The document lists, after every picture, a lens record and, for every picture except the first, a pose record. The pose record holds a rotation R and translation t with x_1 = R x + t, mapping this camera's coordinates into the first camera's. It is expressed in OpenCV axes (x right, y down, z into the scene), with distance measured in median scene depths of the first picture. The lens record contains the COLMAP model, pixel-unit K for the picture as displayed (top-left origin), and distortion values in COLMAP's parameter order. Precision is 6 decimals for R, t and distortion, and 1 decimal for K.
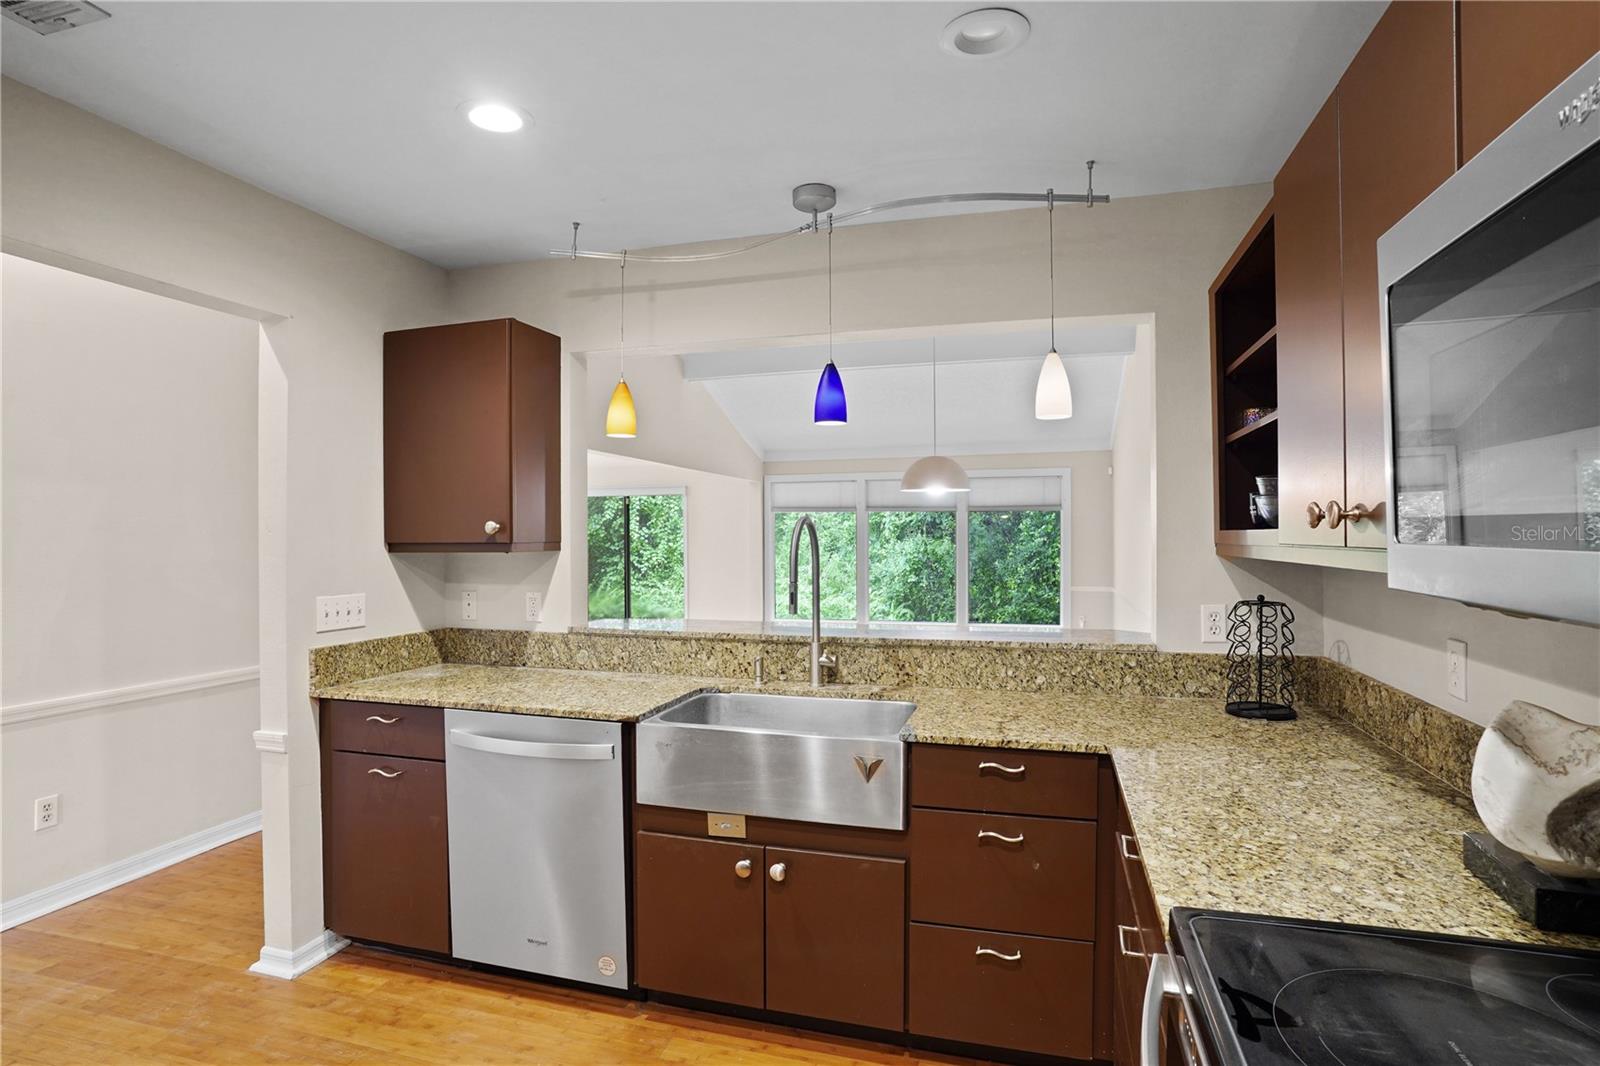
lens RADIAL K [[830.1, 0, 798.0], [0, 830.1, 541.1], [0, 0, 1]] dist [-0.087795, 0.045373]
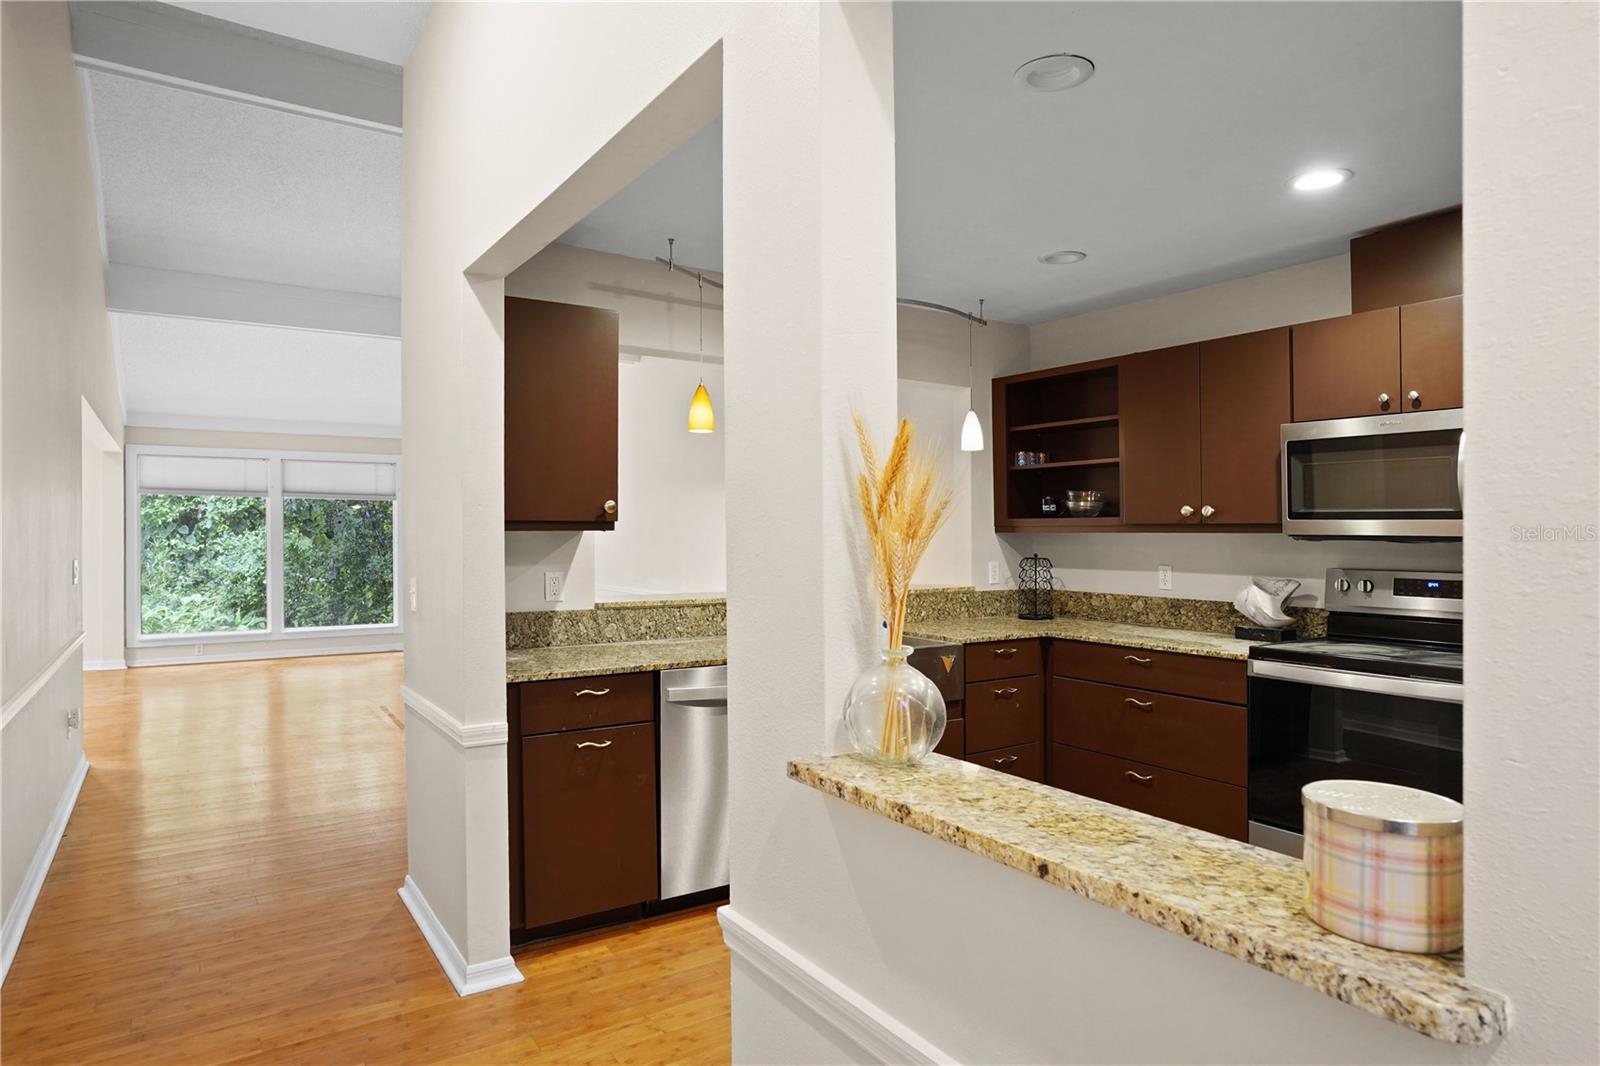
lens RADIAL K [[934.0, 0, 800.0], [0, 934.0, 533.0], [0, 0, 1]] dist [-0.051077, 0.032220]
pose [[0.641499, 0.003045, 0.767118, -1.101537], [0.001585, 0.999985, -0.005296, 0.022962], [-0.767122, 0.004613, 0.641485, 0.041056]]
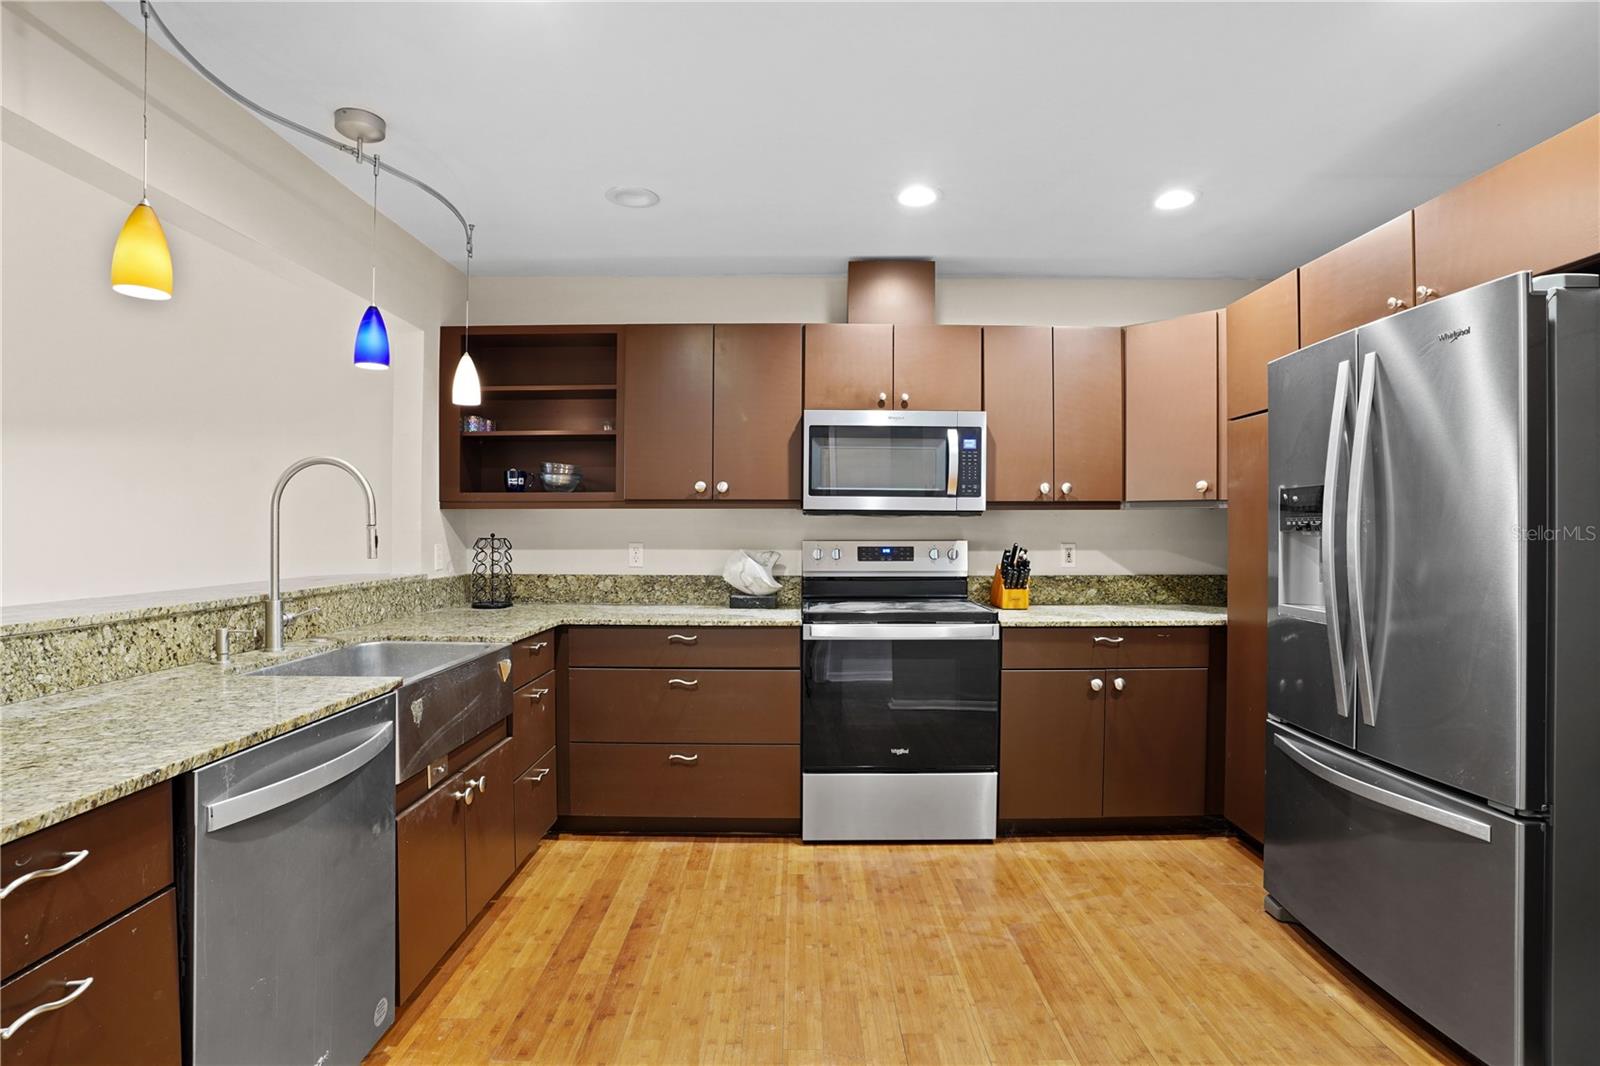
lens RADIAL K [[781.2, 0, 806.4], [0, 781.2, 527.2], [0, 0, 1]] dist [-0.100633, 0.041868]
pose [[-0.284164, 0.003644, 0.958769, -0.850989], [0.006206, 0.999979, -0.001961, 0.048006], [-0.958756, 0.005393, -0.284181, 0.657323]]
